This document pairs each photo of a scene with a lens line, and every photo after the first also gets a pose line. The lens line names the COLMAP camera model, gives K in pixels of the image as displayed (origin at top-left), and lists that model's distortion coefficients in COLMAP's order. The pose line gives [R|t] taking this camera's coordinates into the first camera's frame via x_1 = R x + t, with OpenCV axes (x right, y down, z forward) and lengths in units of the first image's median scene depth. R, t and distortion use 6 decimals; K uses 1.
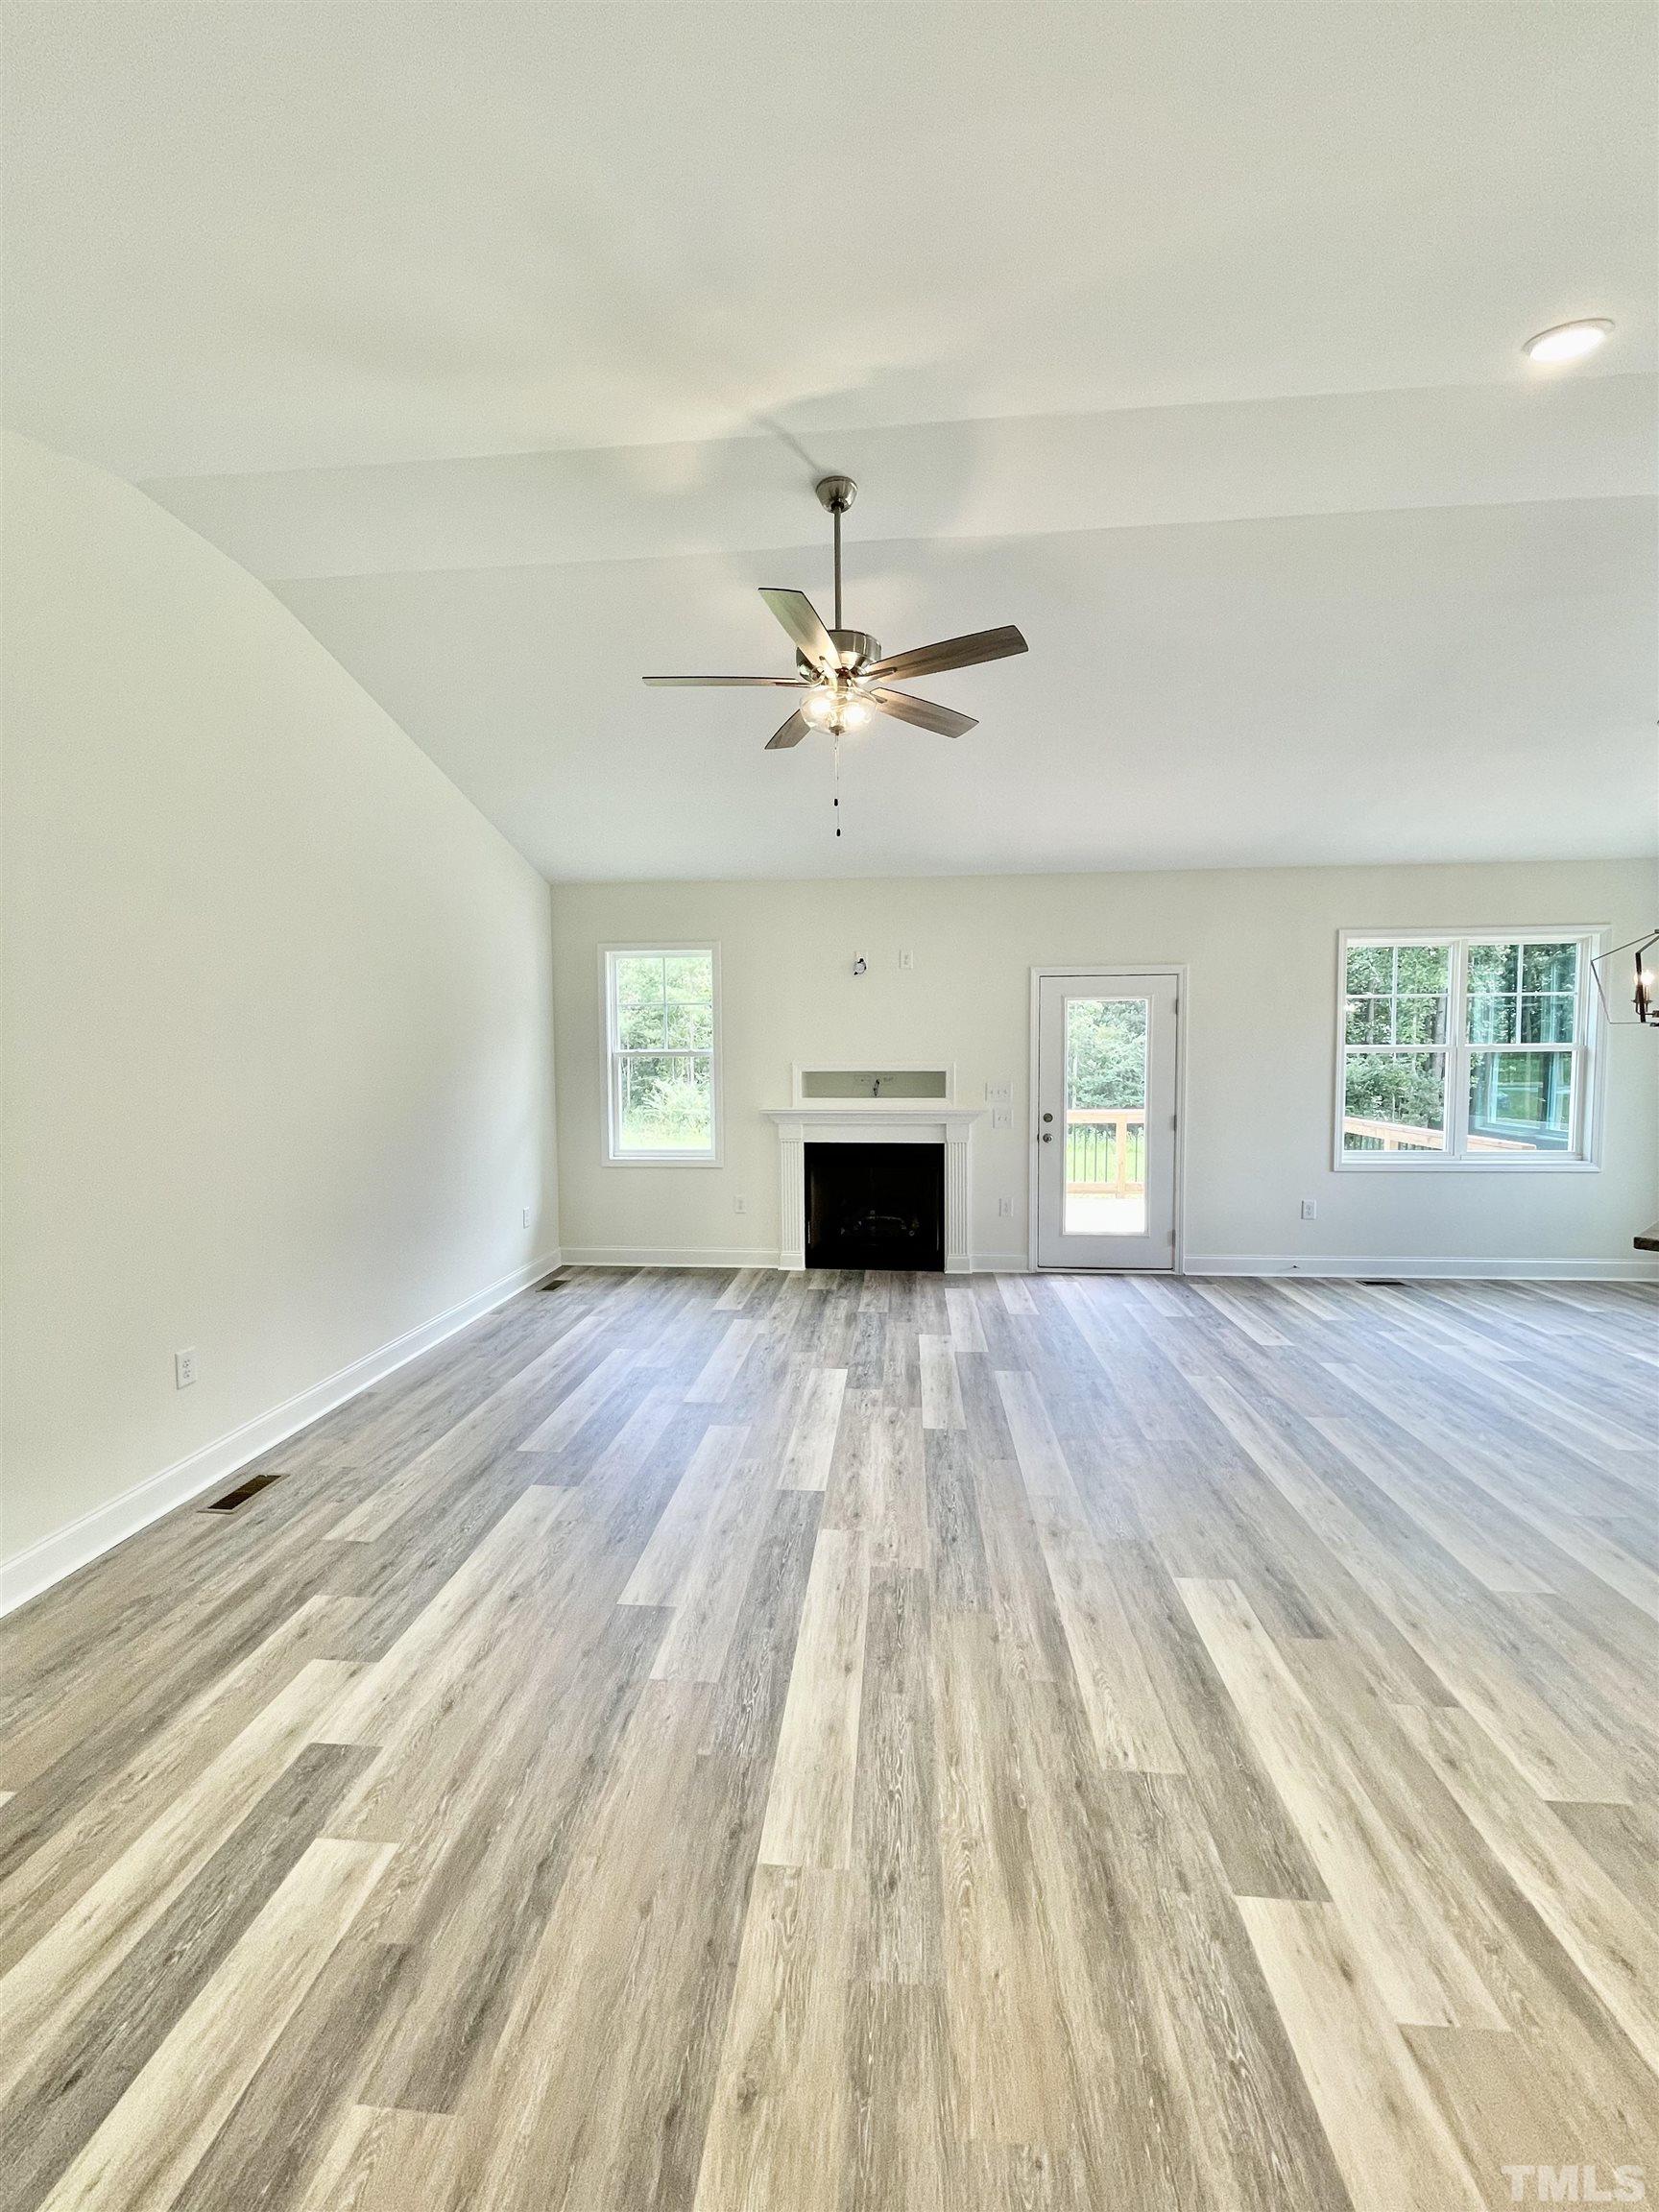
lens RADIAL K [[889.9, 0, 810.5], [0, 889.9, 1102.1], [0, 0, 1]] dist [0.006709, -0.001871]
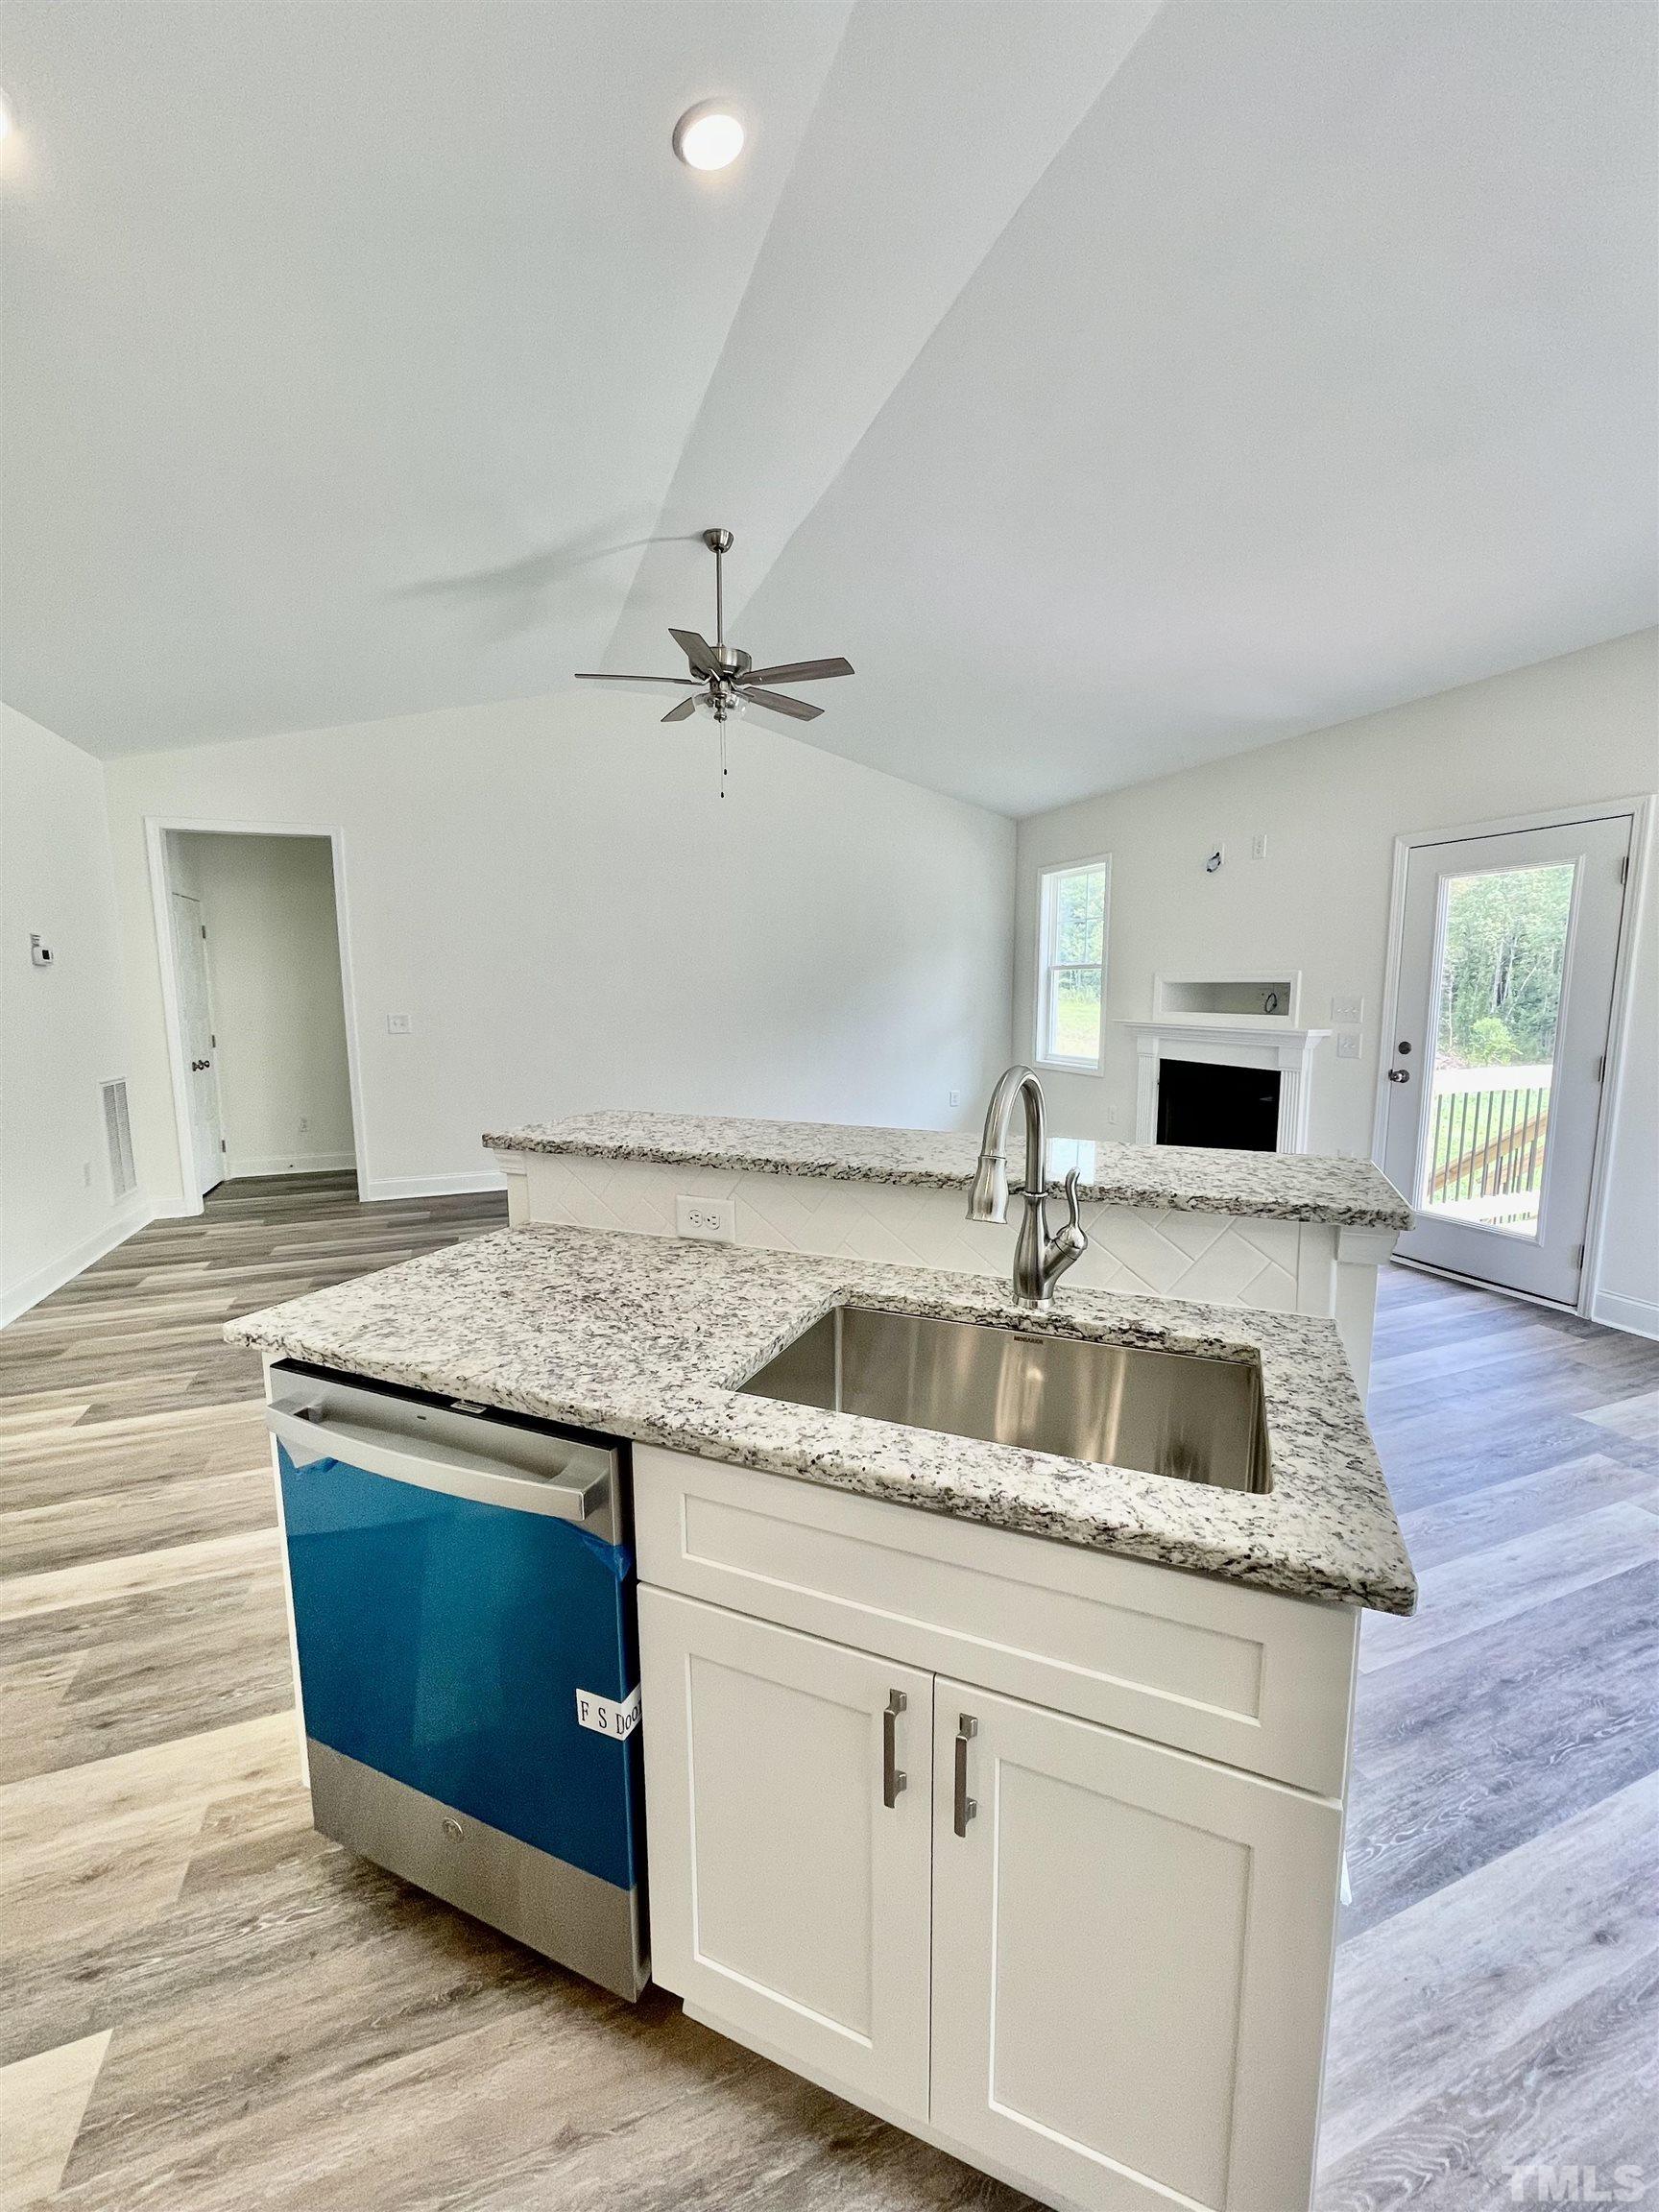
lens RADIAL K [[889.9, 0, 844.8], [0, 889.9, 1082.8], [0, 0, 1]] dist [0.006709, -0.001871]
pose [[0.475404, 0.102175, -0.873814, 0.666295], [-0.053158, 0.994754, 0.087396, 0.006485], [0.878160, 0.004902, 0.478342, 0.255536]]
